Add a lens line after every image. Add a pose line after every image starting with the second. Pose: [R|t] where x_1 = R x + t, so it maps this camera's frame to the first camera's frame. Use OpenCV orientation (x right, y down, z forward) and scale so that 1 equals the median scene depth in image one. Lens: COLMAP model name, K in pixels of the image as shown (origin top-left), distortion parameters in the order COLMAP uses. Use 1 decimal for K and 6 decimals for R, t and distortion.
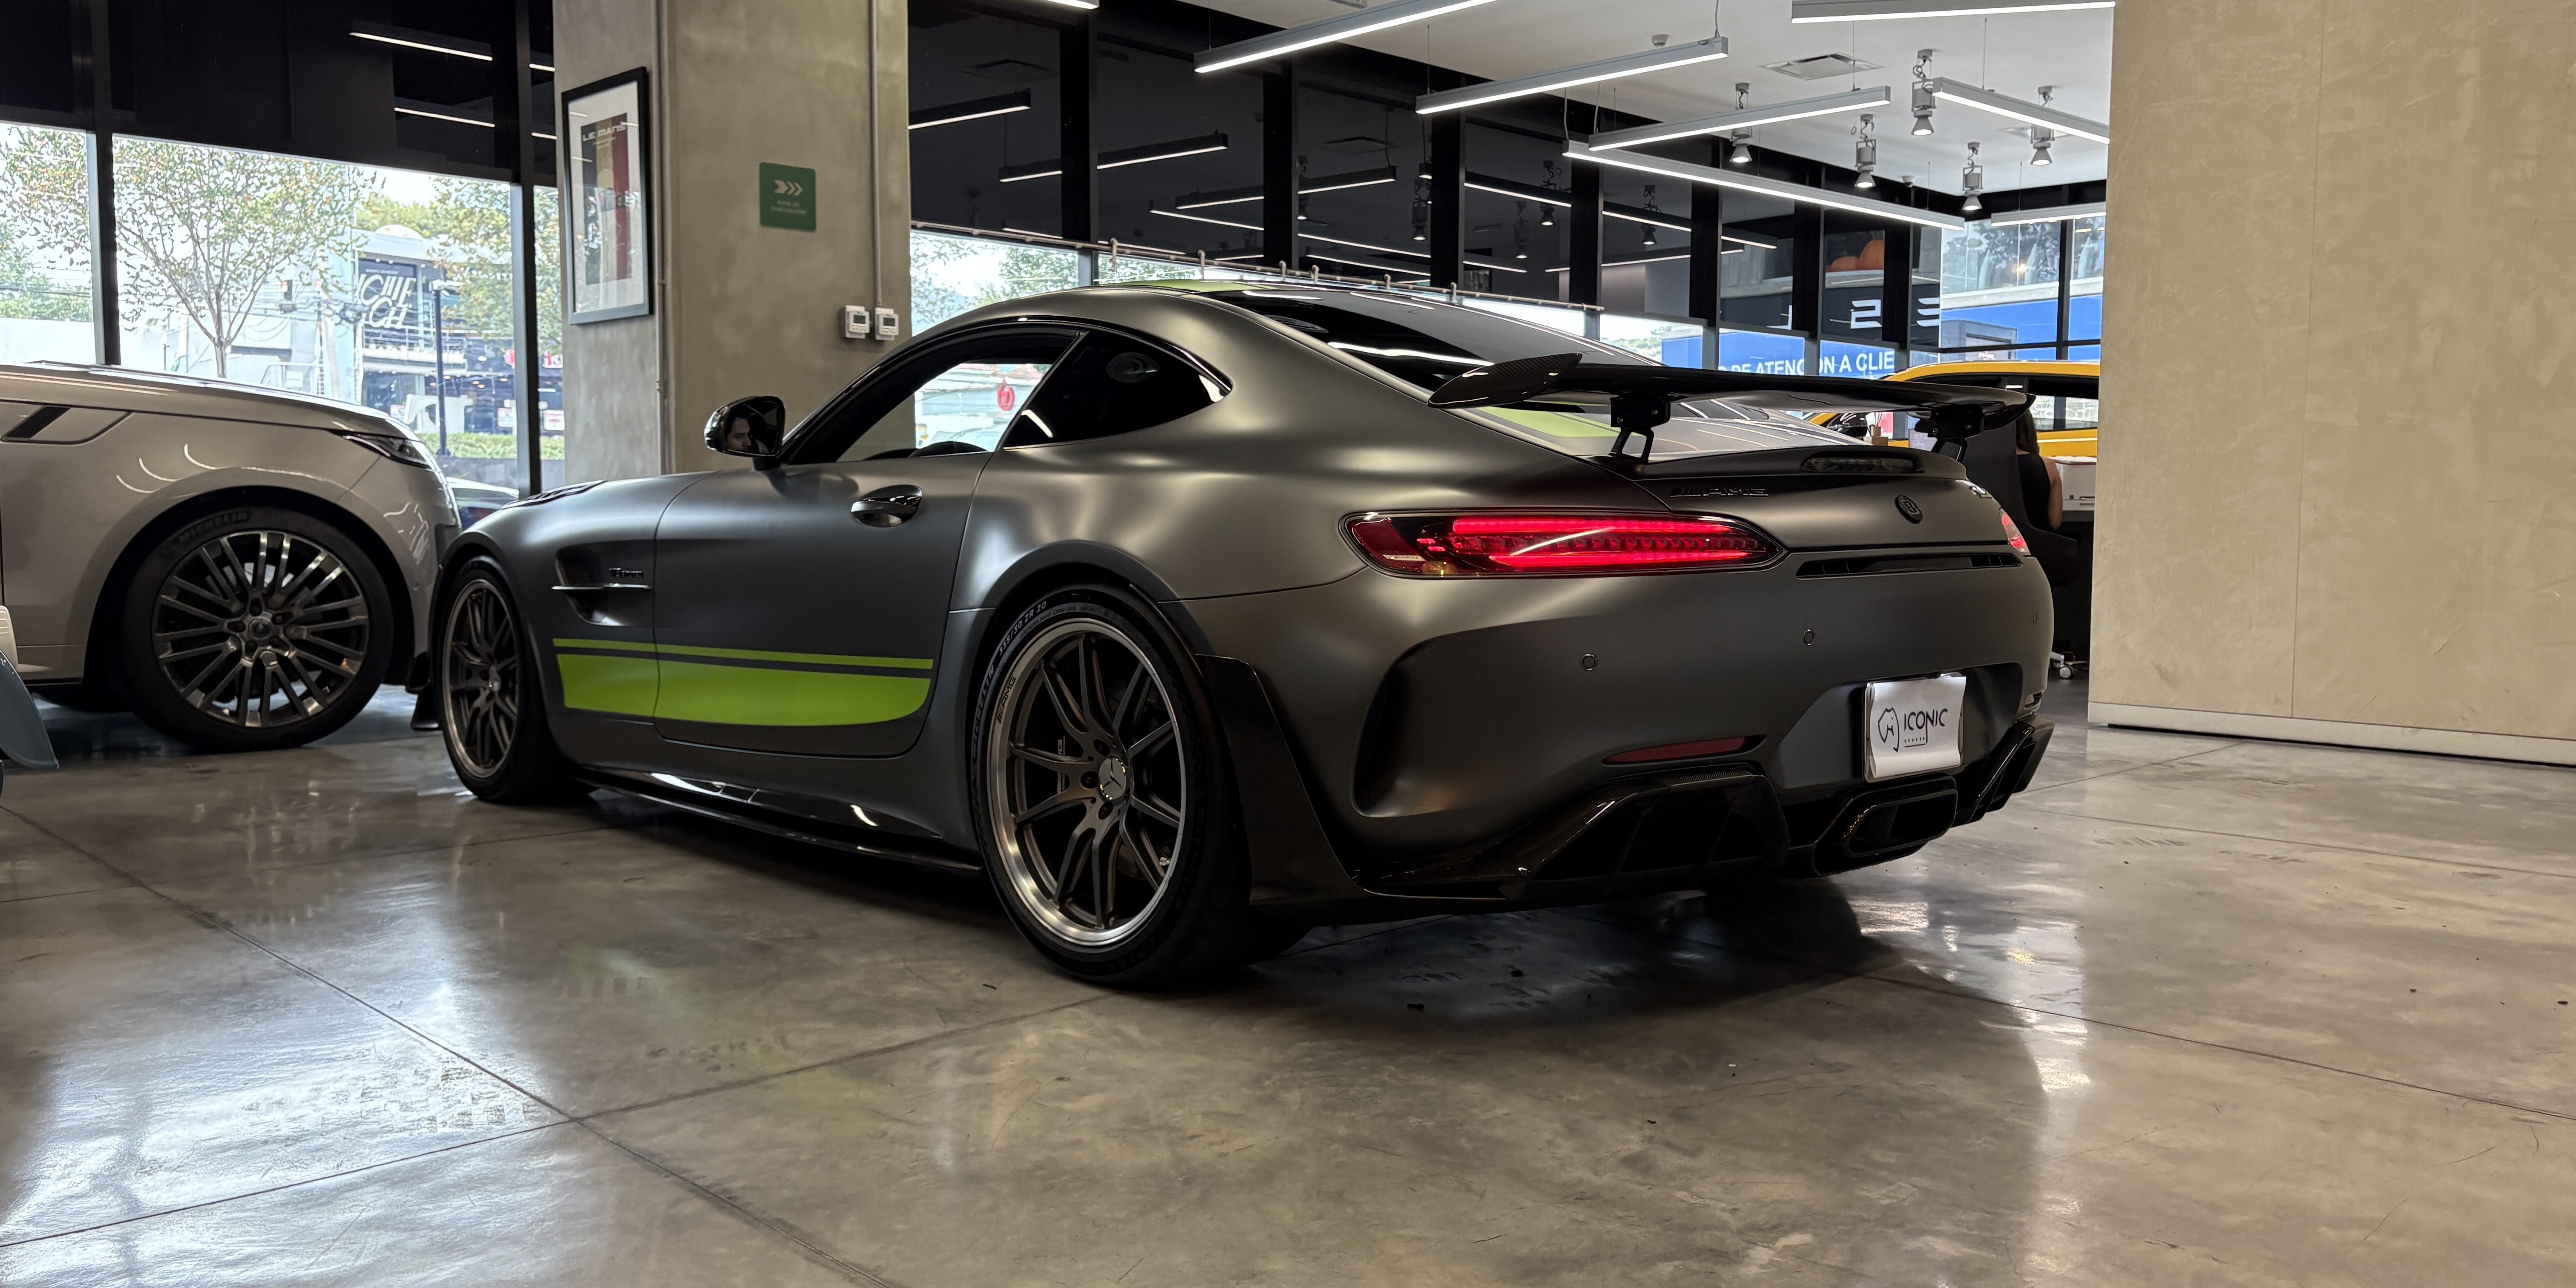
lens RADIAL K [[1948.3, 0, 1299.5], [0, 1948.3, 637.2], [0, 0, 1]] dist [0.008518, 0.002867]
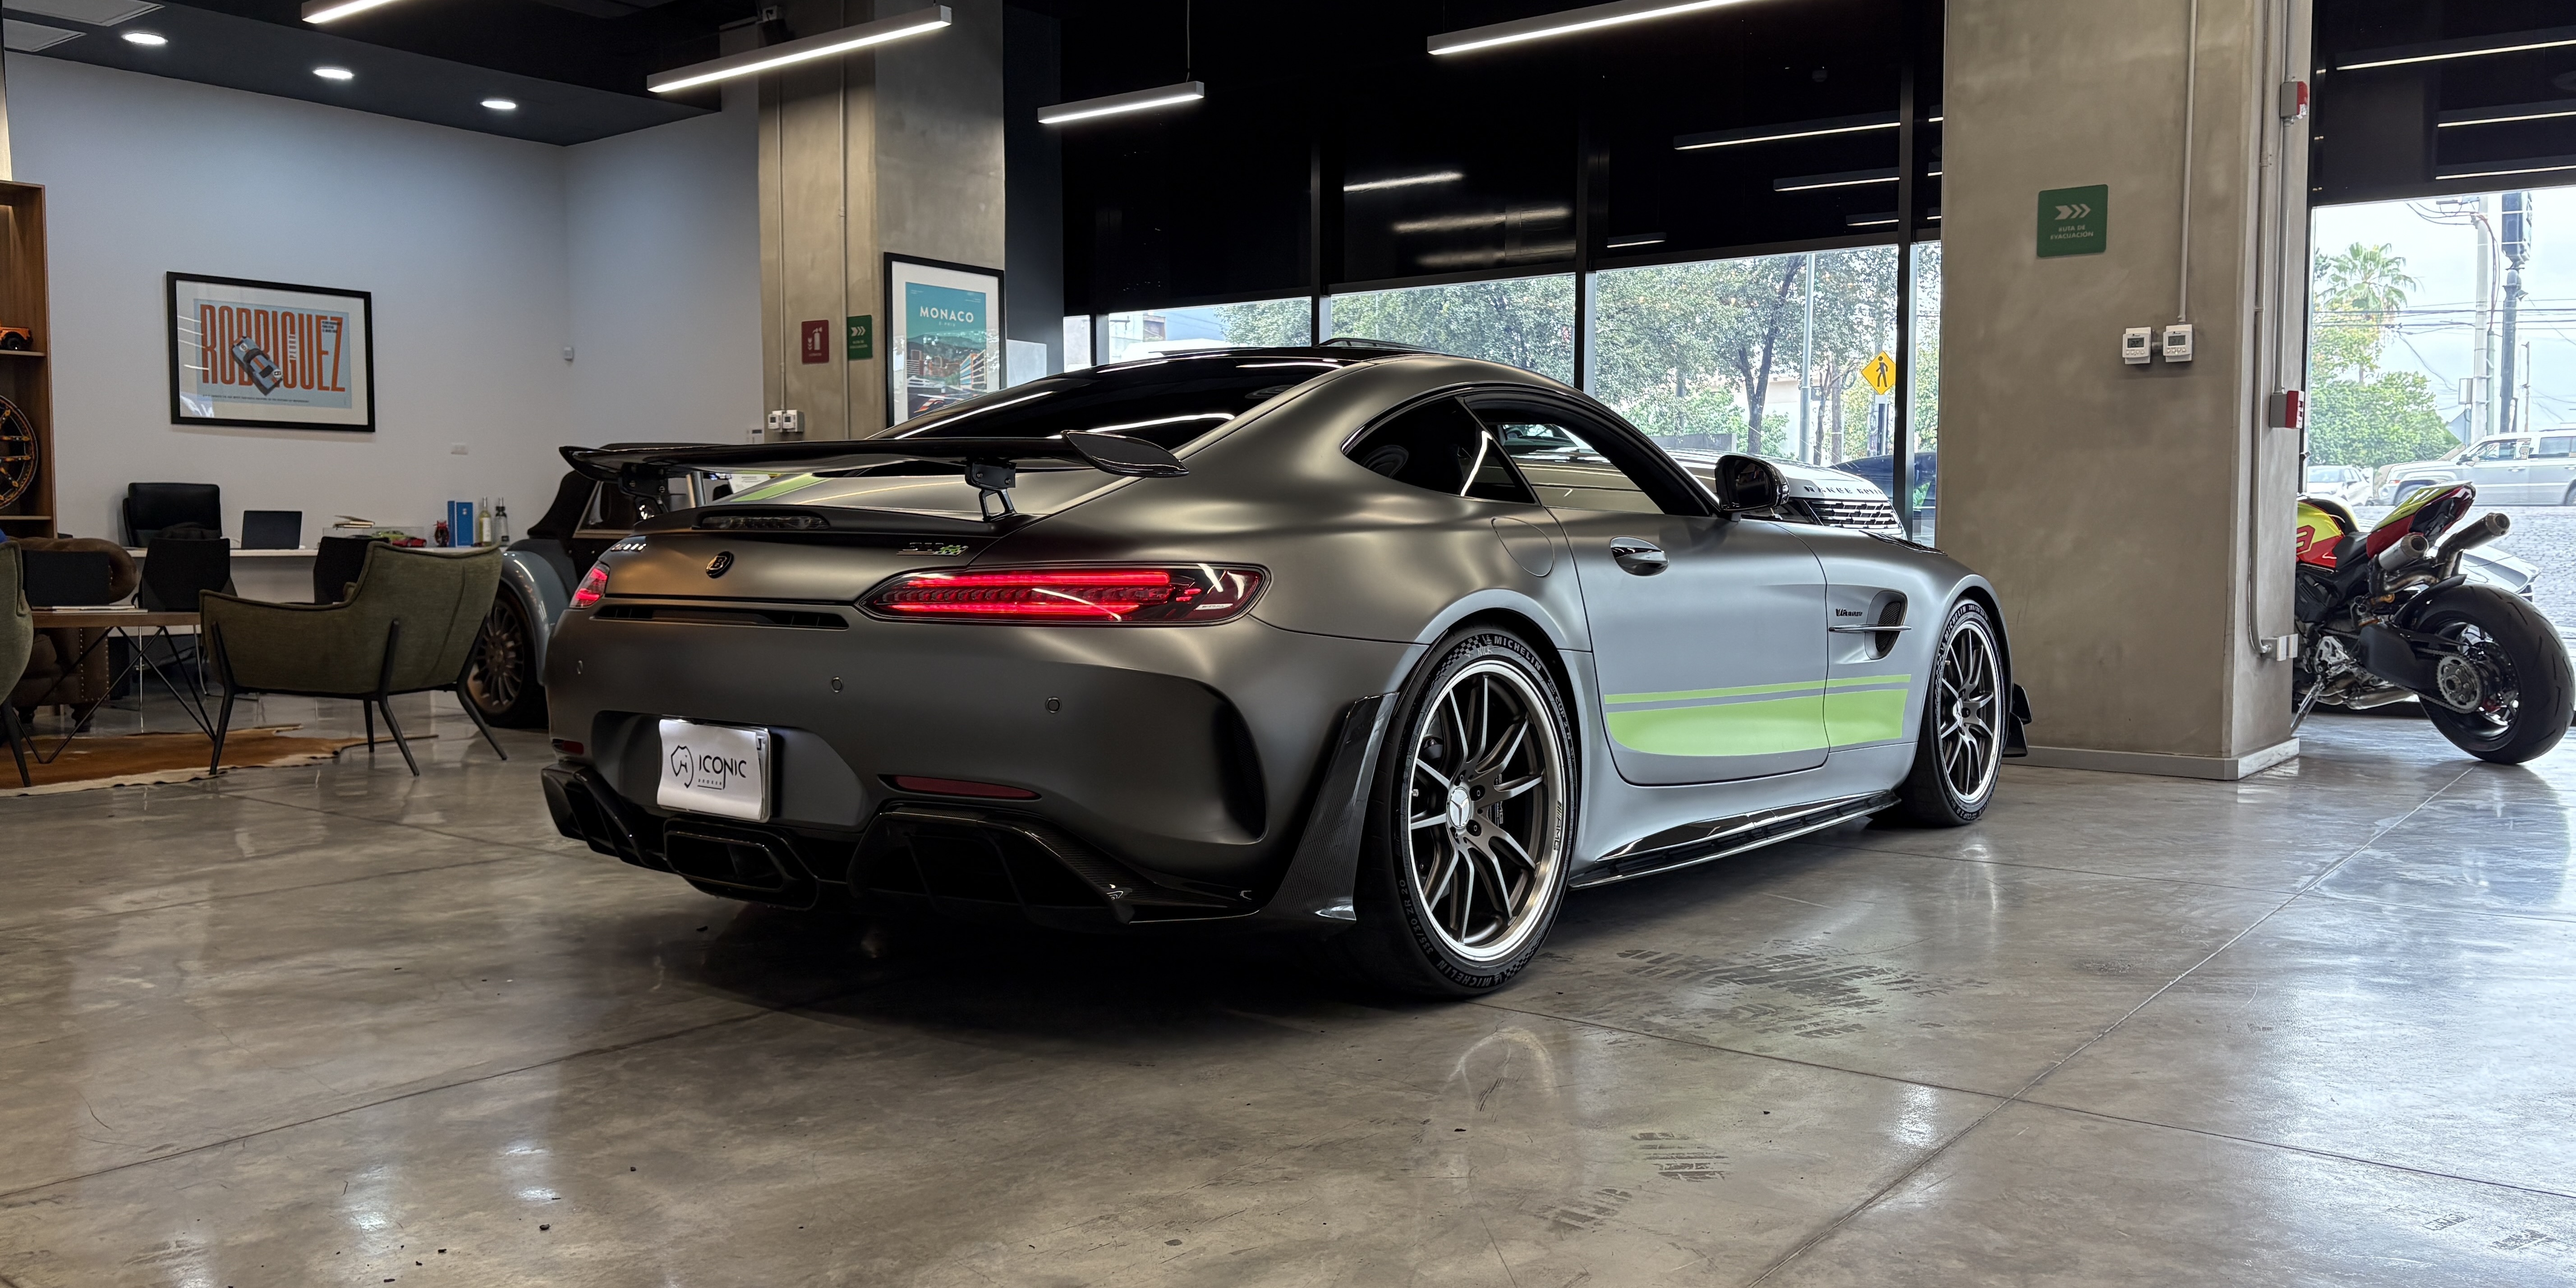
lens RADIAL K [[1941.2, 0, 1288.0], [0, 1941.2, 644.0], [0, 0, 1]] dist [0.048257, -0.059949]
pose [[0.154783, 0.052898, -0.986531, 1.448181], [-0.067736, 0.996784, 0.042820, -0.091773], [0.985624, 0.060196, 0.157868, 1.170459]]
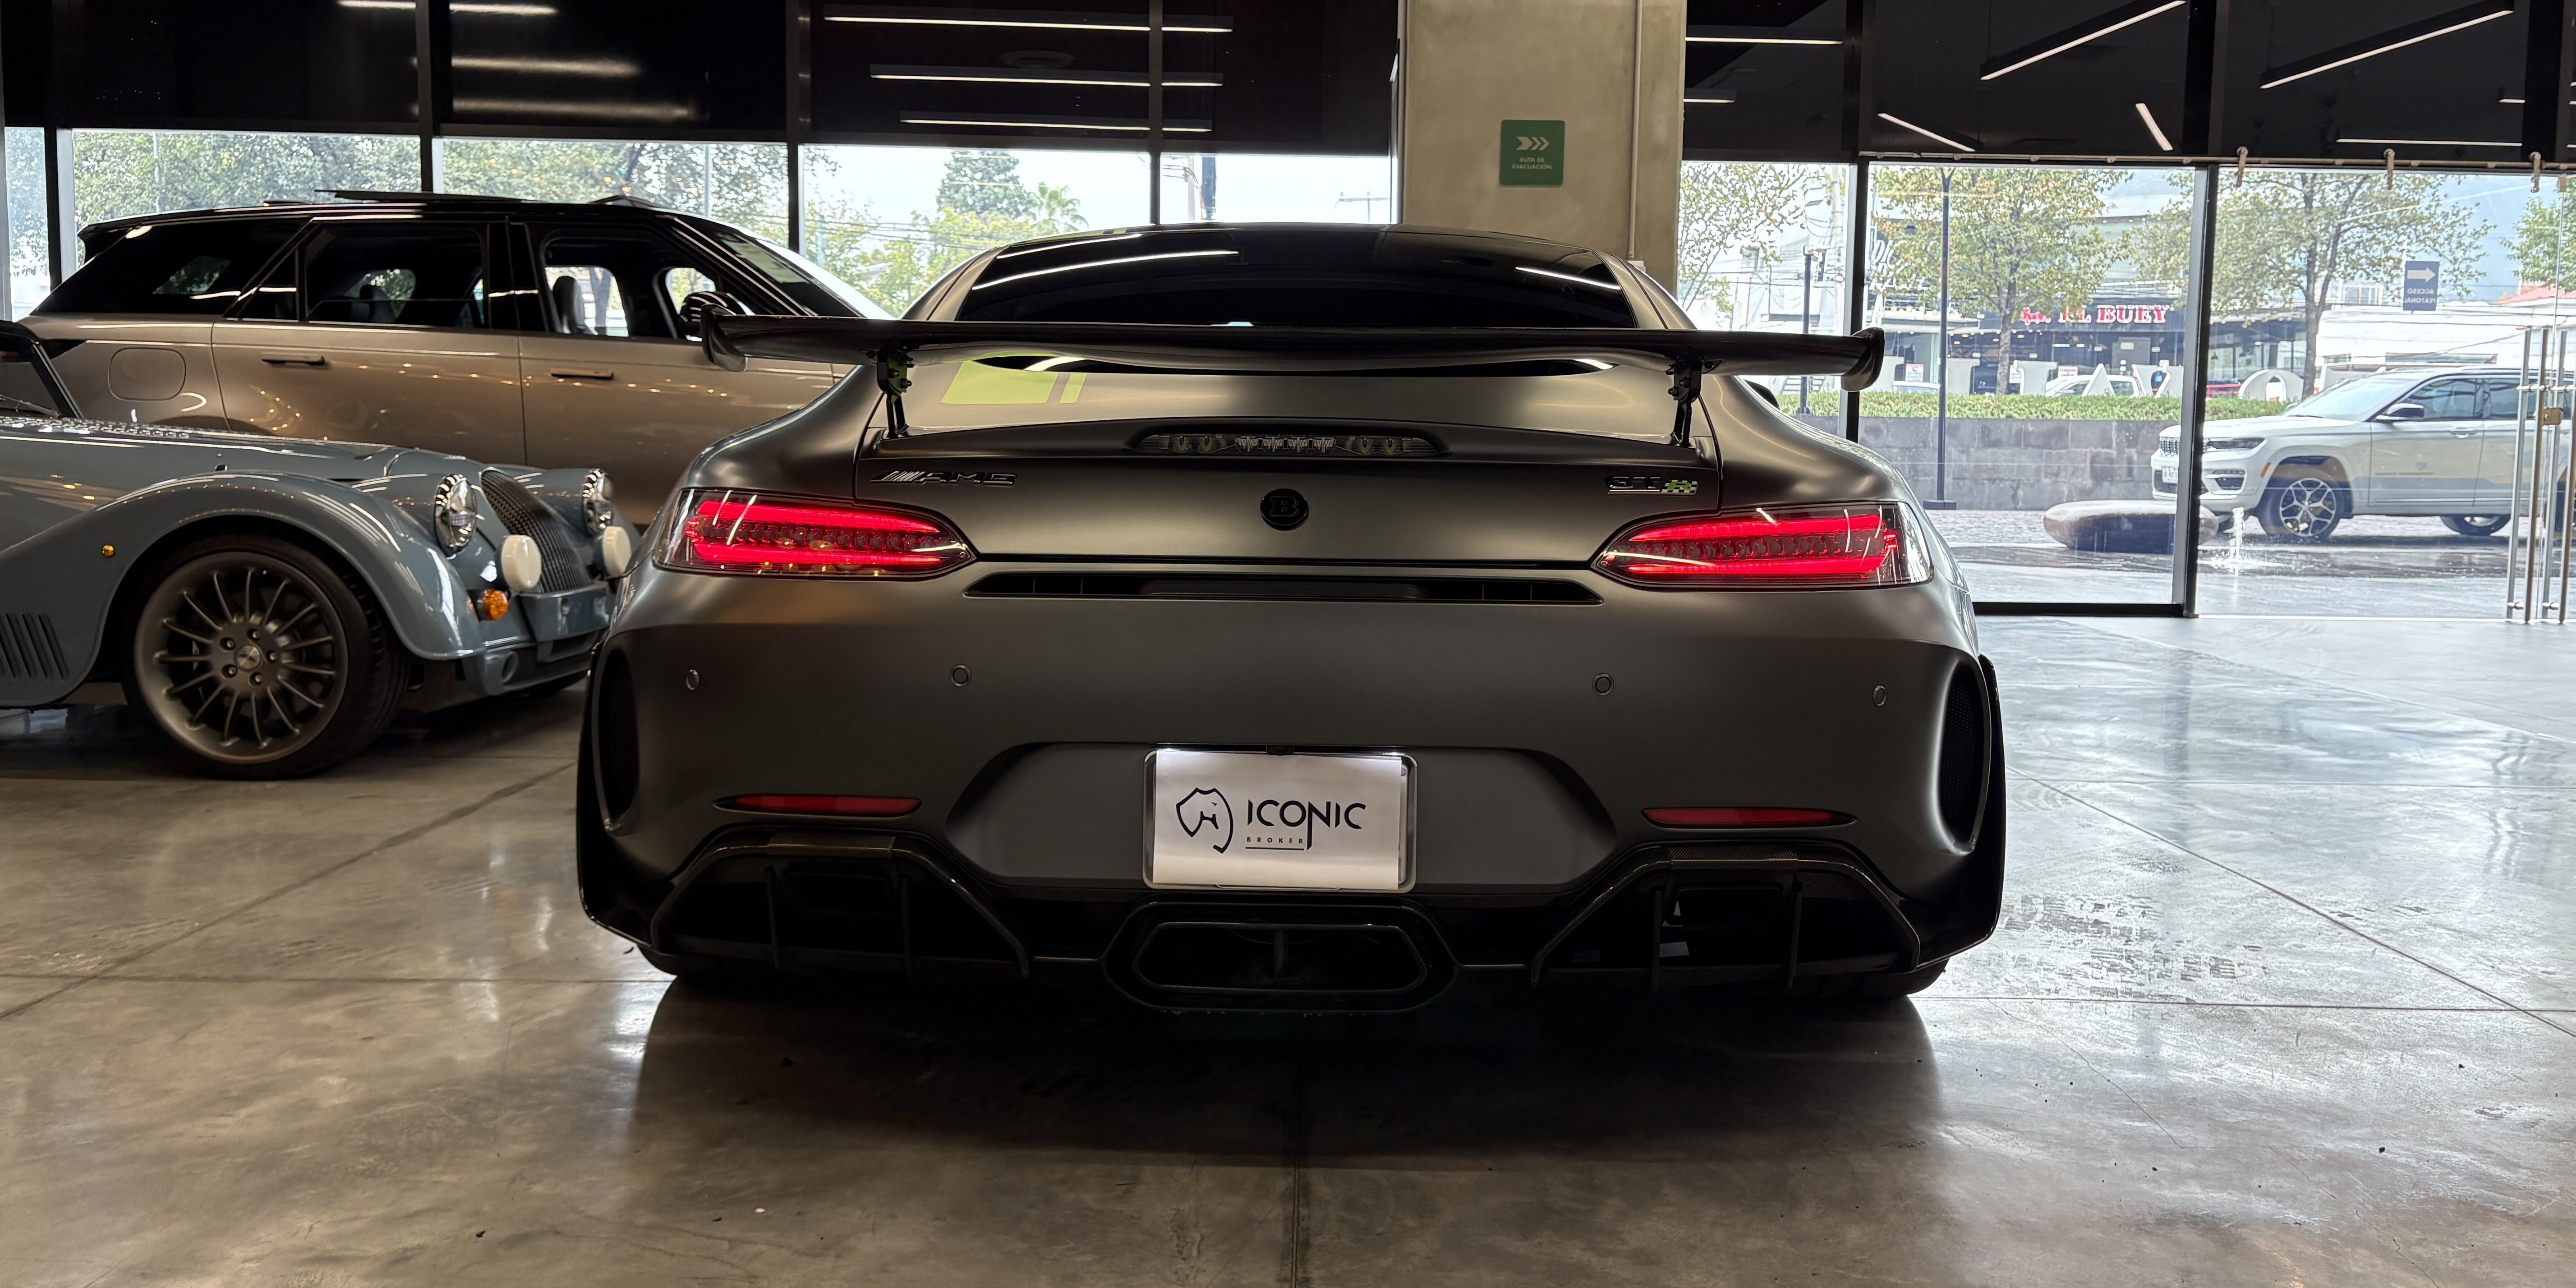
lens RADIAL K [[1960.4, 0, 1291.9], [0, 1960.4, 597.1], [0, 0, 1]] dist [0.057569, -0.068277]
pose [[0.715504, 0.060450, -0.695988, 0.821550], [-0.059689, 0.997896, 0.025310, -0.053002], [0.696054, 0.023433, 0.717607, 0.516789]]
